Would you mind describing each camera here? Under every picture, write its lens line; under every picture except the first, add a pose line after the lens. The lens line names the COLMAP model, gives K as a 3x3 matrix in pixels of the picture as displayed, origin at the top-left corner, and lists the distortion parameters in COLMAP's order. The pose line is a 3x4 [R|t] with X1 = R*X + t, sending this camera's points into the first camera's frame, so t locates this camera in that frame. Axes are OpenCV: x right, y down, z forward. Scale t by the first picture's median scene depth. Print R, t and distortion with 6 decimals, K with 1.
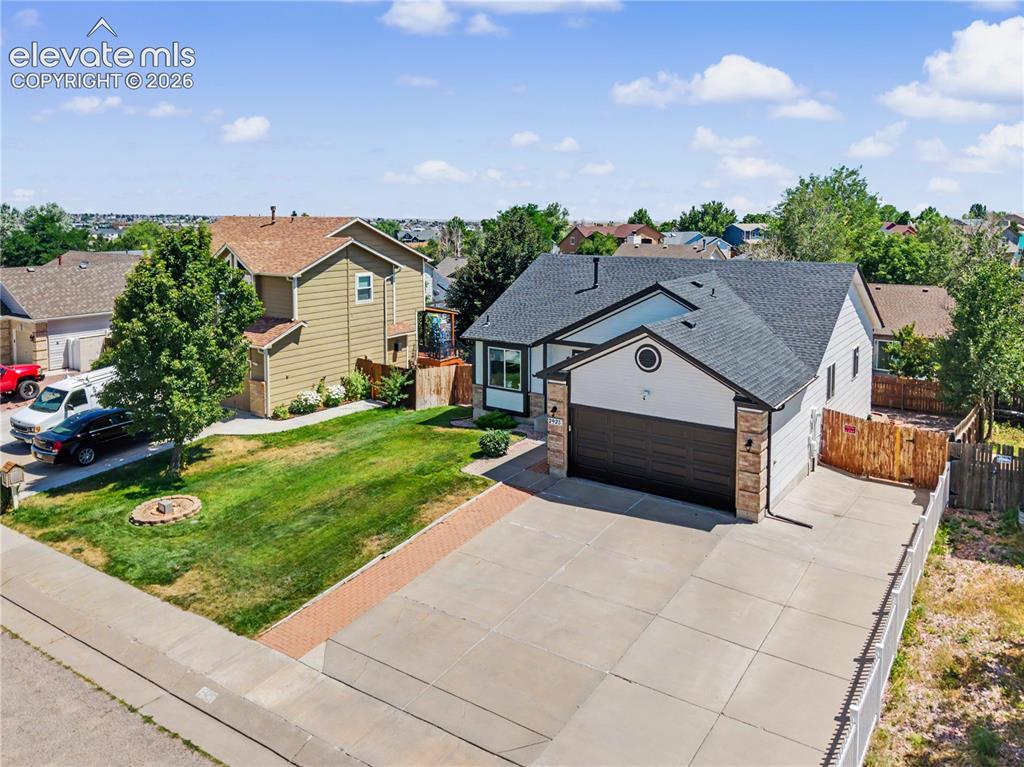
lens RADIAL K [[767.0, 0, 515.5], [0, 767.0, 251.7], [0, 0, 1]] dist [0.016268, -0.003810]
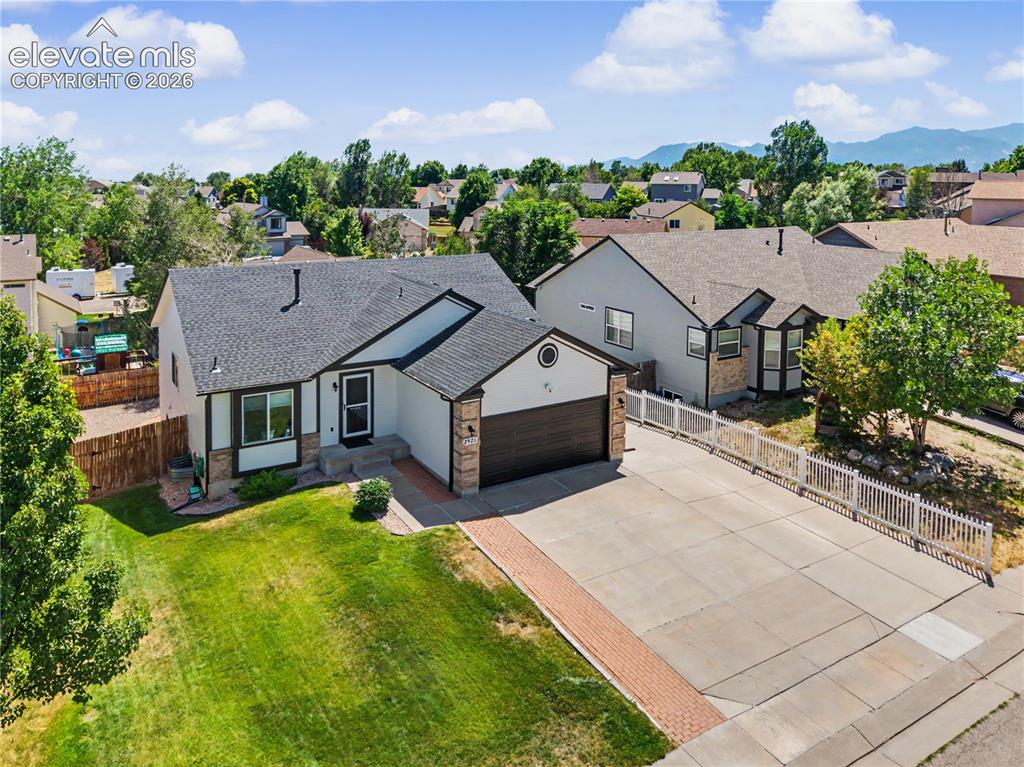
lens RADIAL K [[756.1, 0, 515.5], [0, 756.1, 222.4], [0, 0, 1]] dist [0.033518, -0.039703]
pose [[0.405528, -0.048589, 0.912790, -0.659506], [0.035518, 0.998670, 0.037380, -0.078023], [-0.913392, 0.017262, 0.406715, 0.446450]]
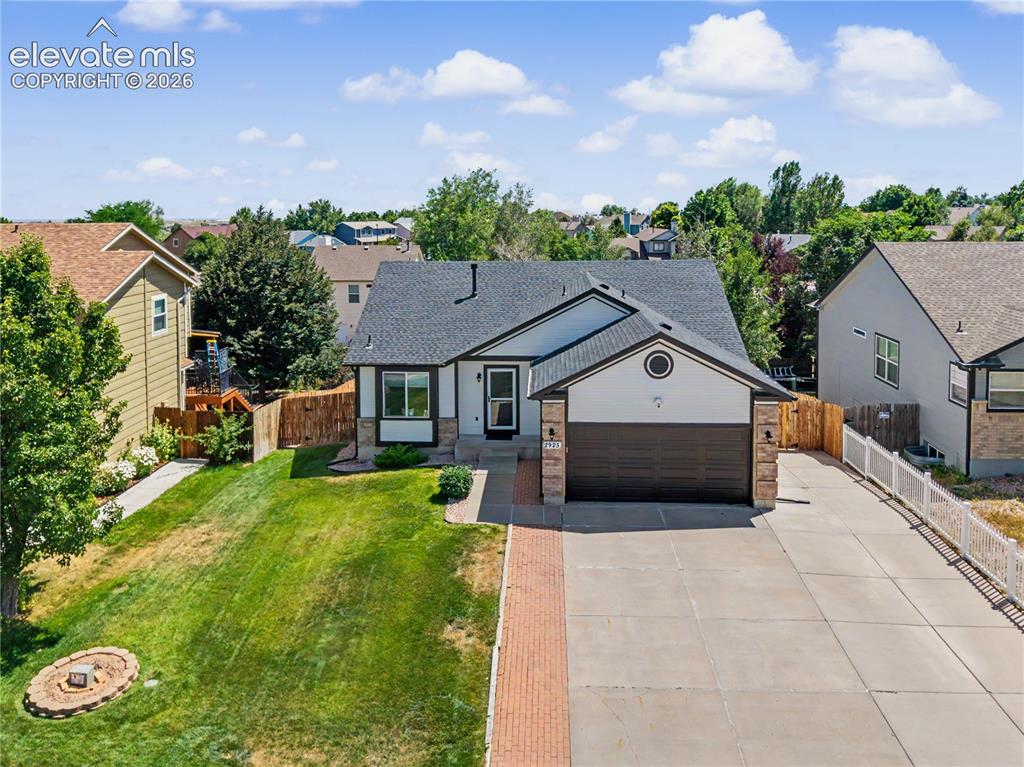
lens RADIAL K [[767.0, 0, 515.5], [0, 767.0, 251.7], [0, 0, 1]] dist [0.016268, -0.003810]
pose [[0.851390, -0.032544, 0.523523, -0.373582], [0.031663, 0.999442, 0.010637, -0.016027], [-0.523577, 0.007520, 0.851945, 0.200473]]
